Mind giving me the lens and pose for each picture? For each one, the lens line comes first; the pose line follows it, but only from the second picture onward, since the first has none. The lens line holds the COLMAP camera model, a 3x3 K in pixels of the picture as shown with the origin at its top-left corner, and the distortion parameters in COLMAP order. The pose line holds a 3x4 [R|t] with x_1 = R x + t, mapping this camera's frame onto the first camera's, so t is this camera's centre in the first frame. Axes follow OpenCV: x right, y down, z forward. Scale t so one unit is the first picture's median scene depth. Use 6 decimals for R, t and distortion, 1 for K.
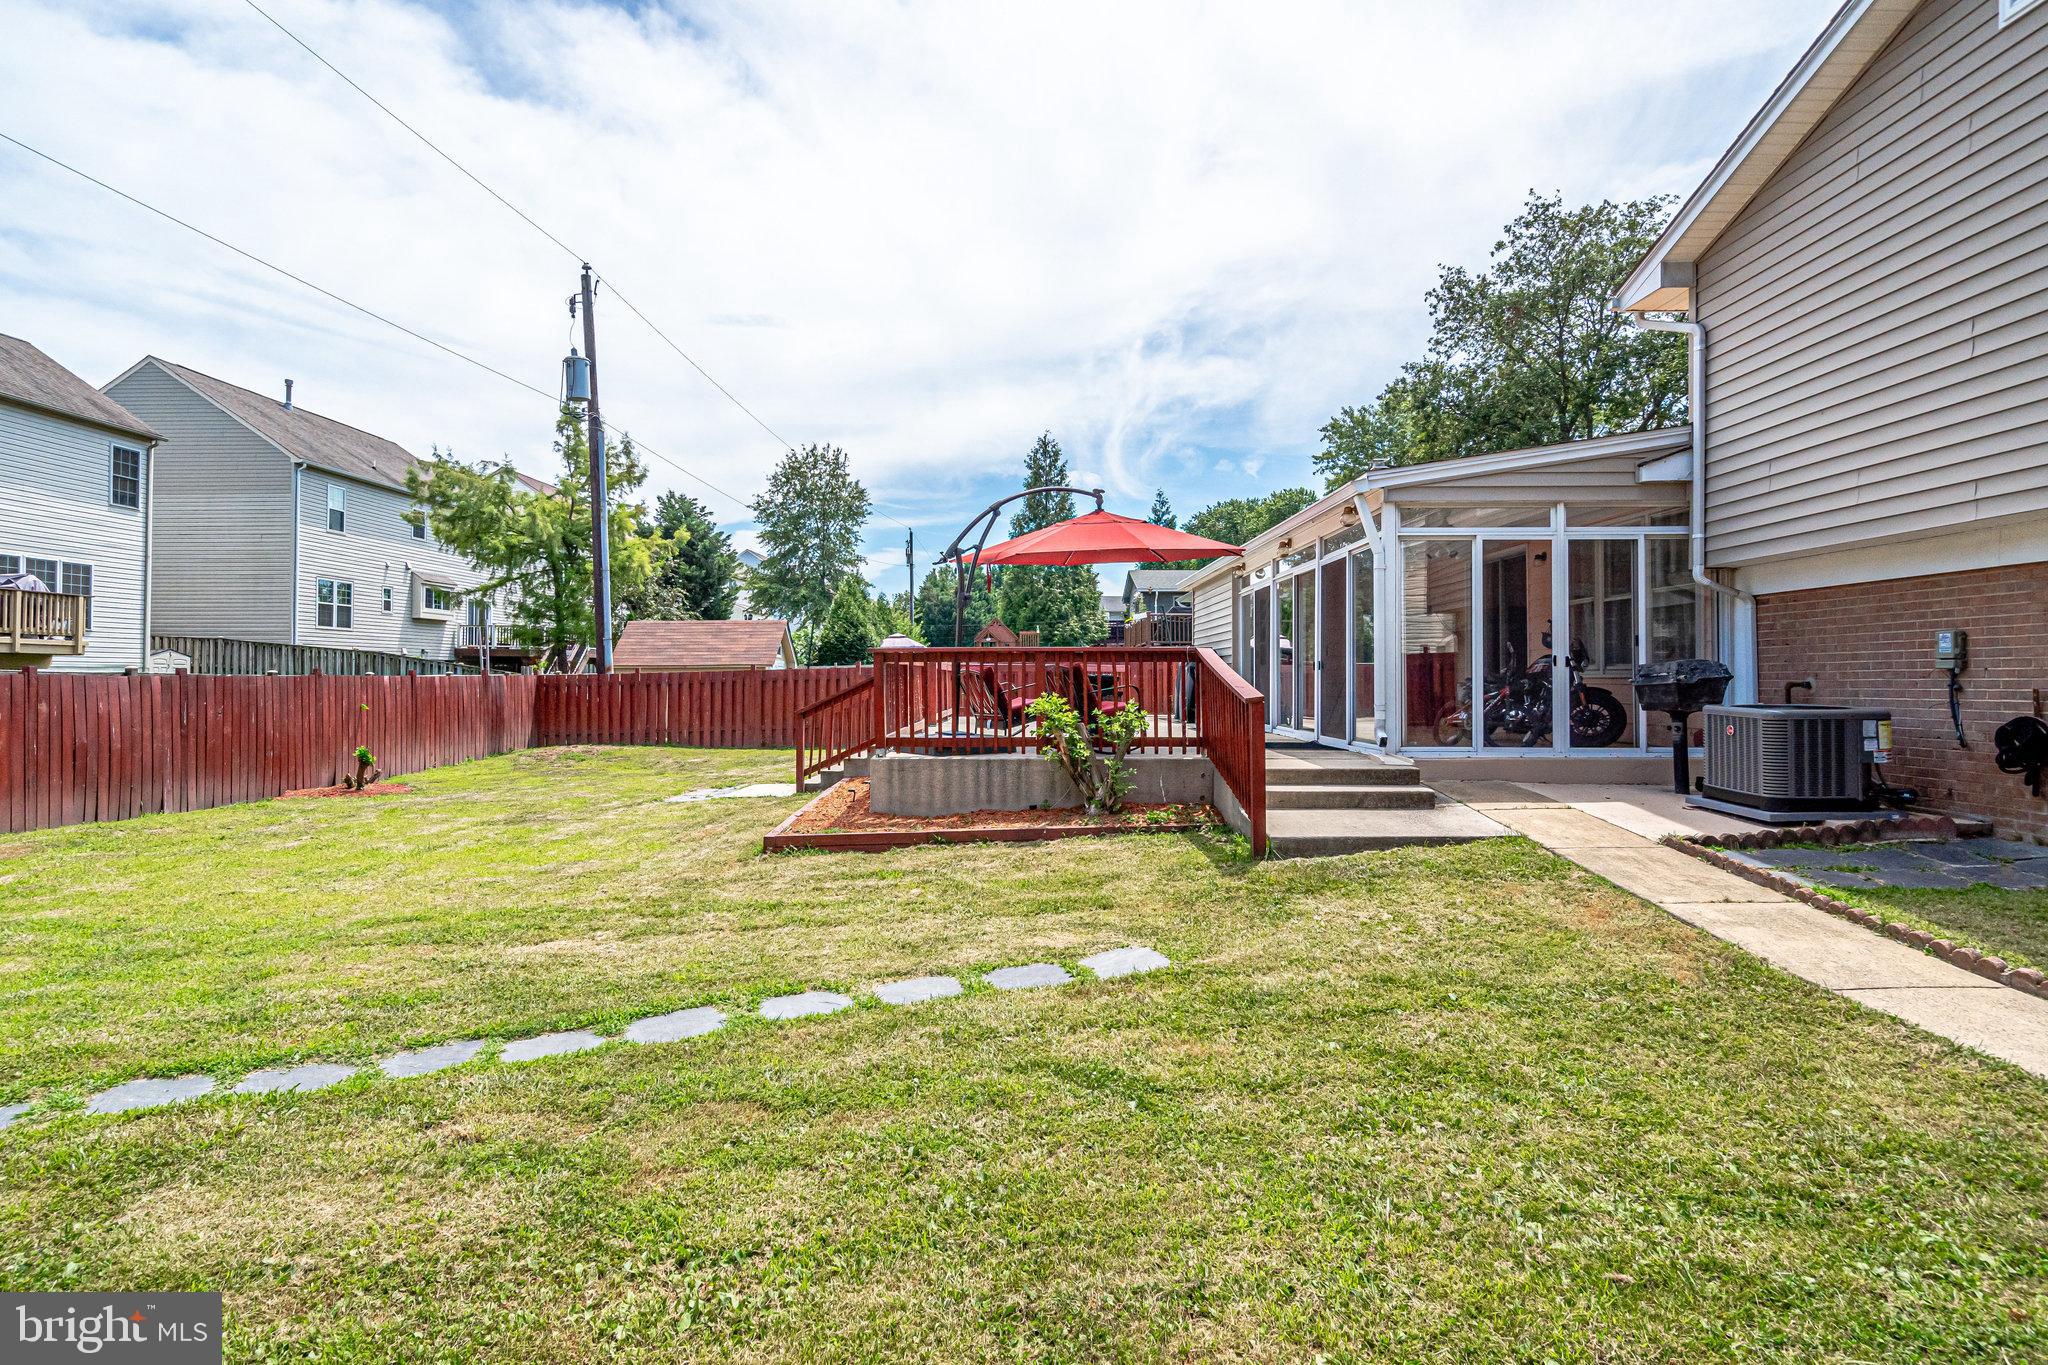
lens RADIAL K [[1062.2, 0, 1024.5], [0, 1062.2, 671.7], [0, 0, 1]] dist [0.008178, -0.001202]
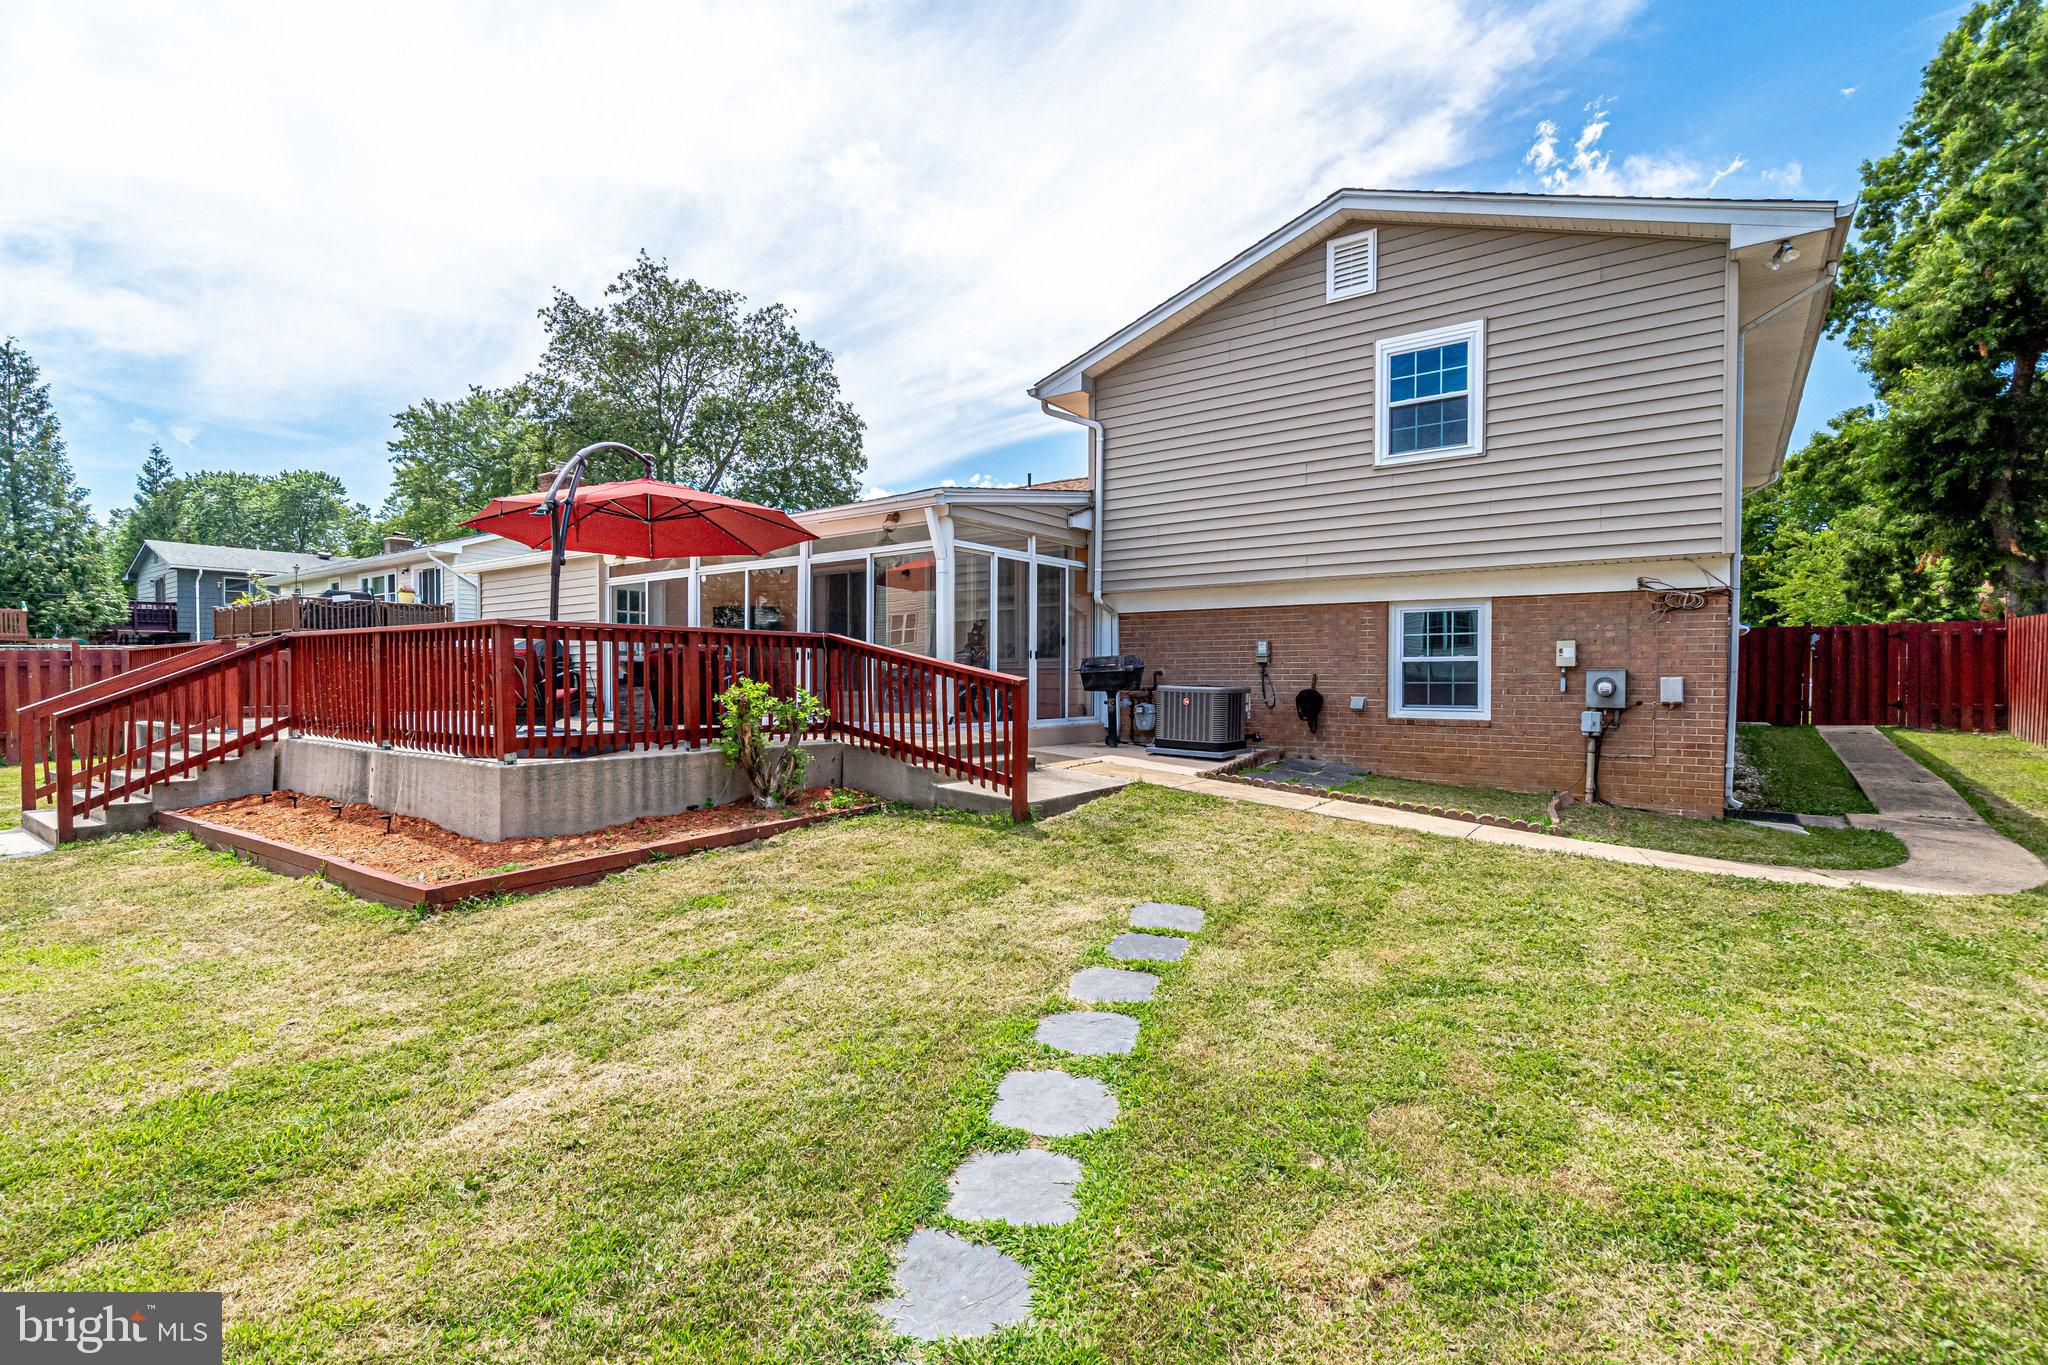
lens RADIAL K [[935.9, 0, 1011.0], [0, 935.9, 698.7], [0, 0, 1]] dist [-0.003055, 0.000778]
pose [[0.598781, -0.015919, 0.800754, -0.447501], [-0.006684, 0.999668, 0.024872, 0.015721], [-0.800885, -0.020245, 0.598476, 0.322962]]
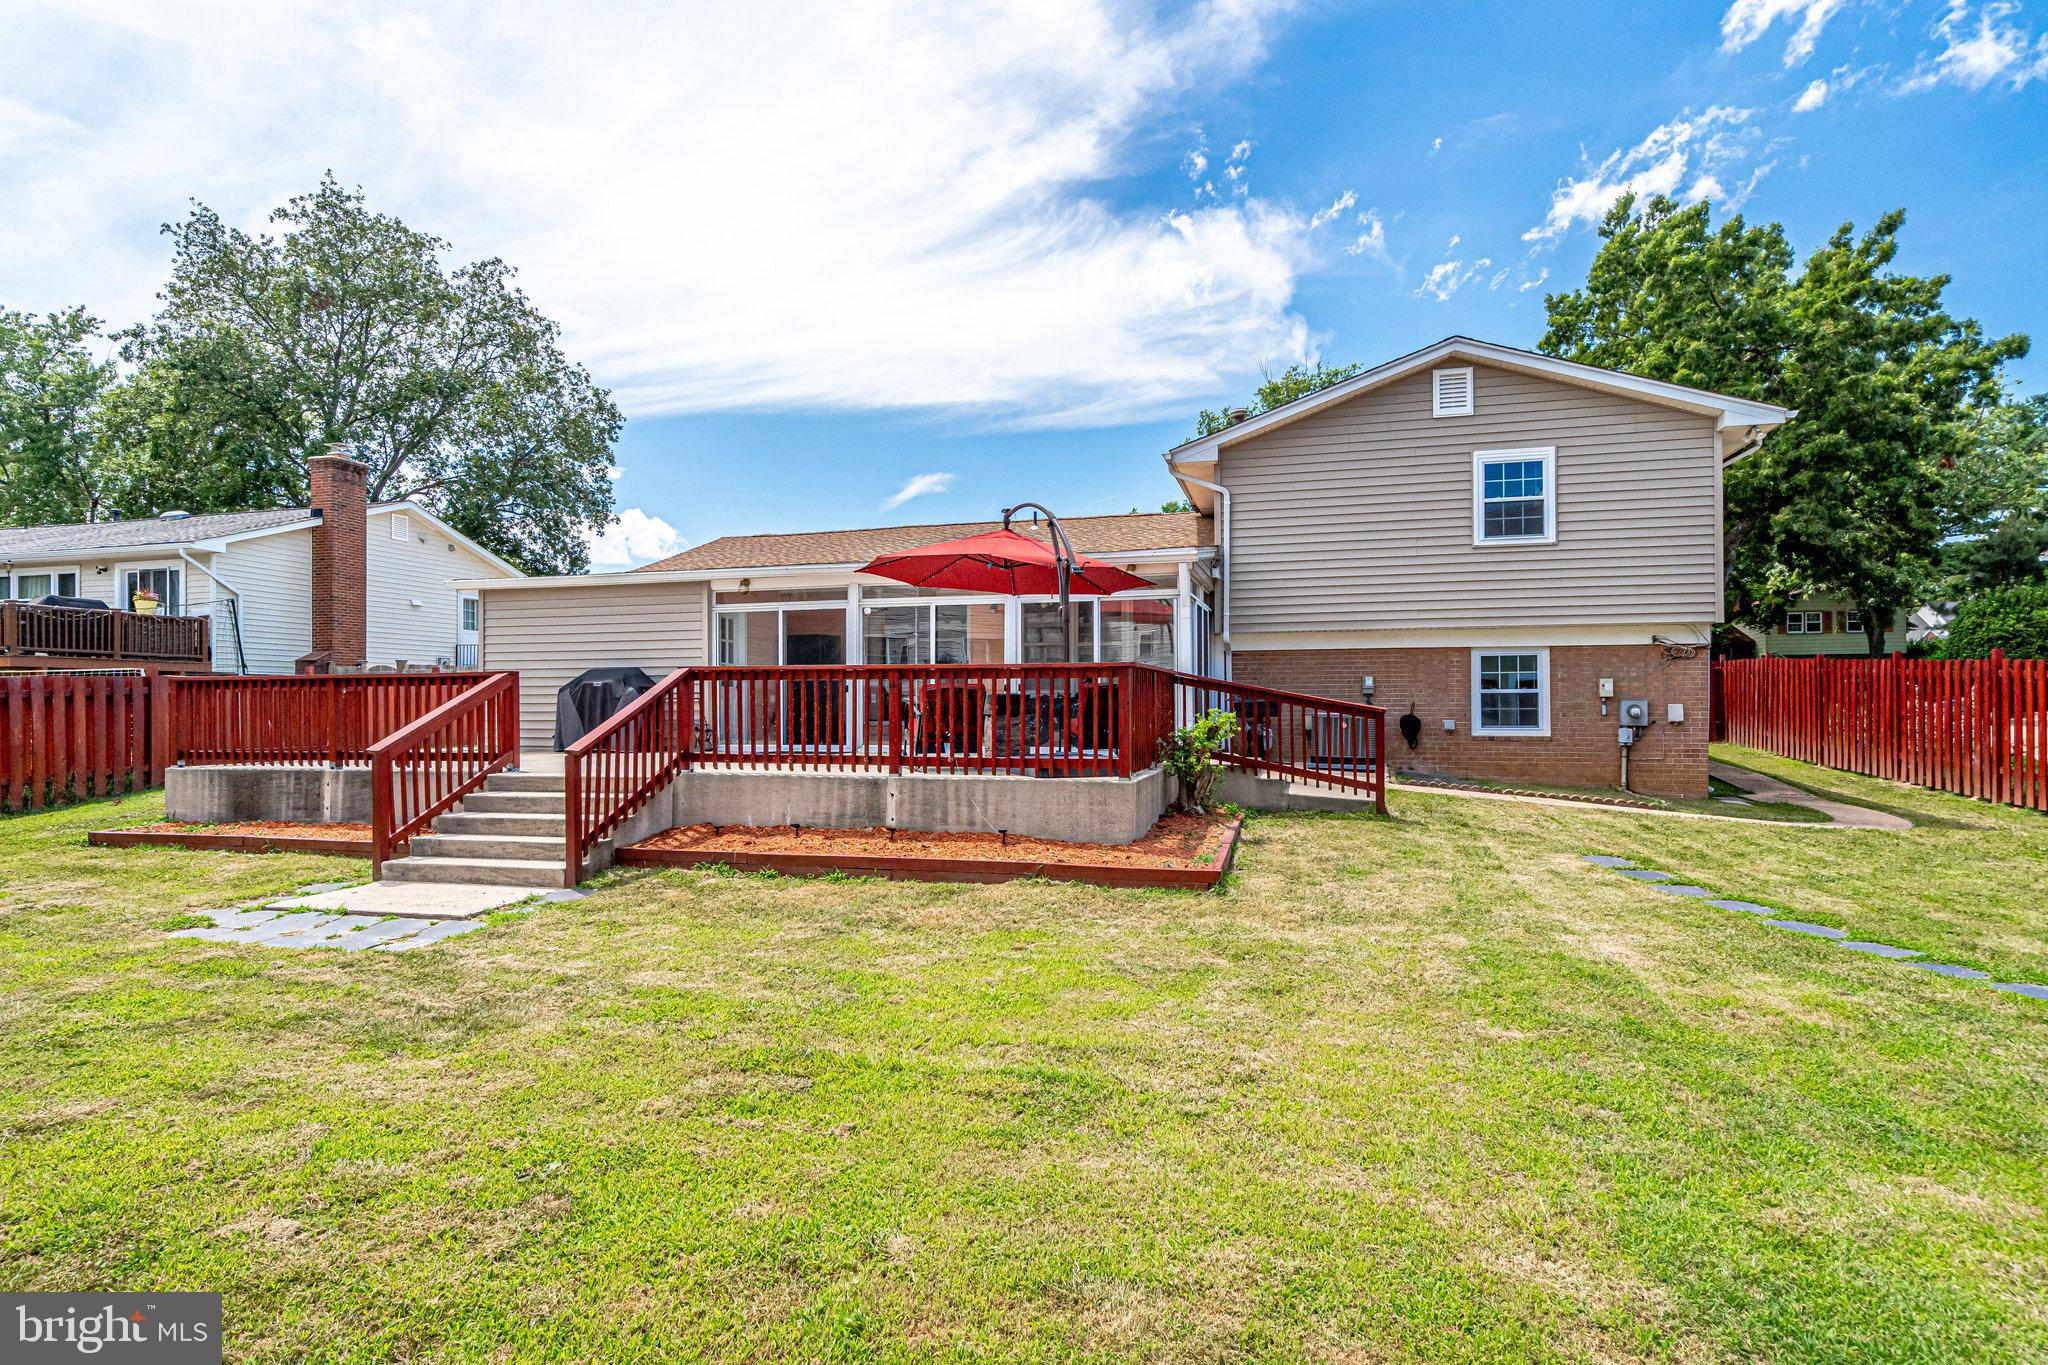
lens RADIAL K [[1062.2, 0, 976.1], [0, 1062.2, 713.3], [0, 0, 1]] dist [0.008178, -0.001202]
pose [[0.298262, -0.012418, 0.954403, -1.083350], [-0.002329, 0.999903, 0.013738, 0.007562], [-0.954481, -0.006320, 0.298204, 0.853422]]
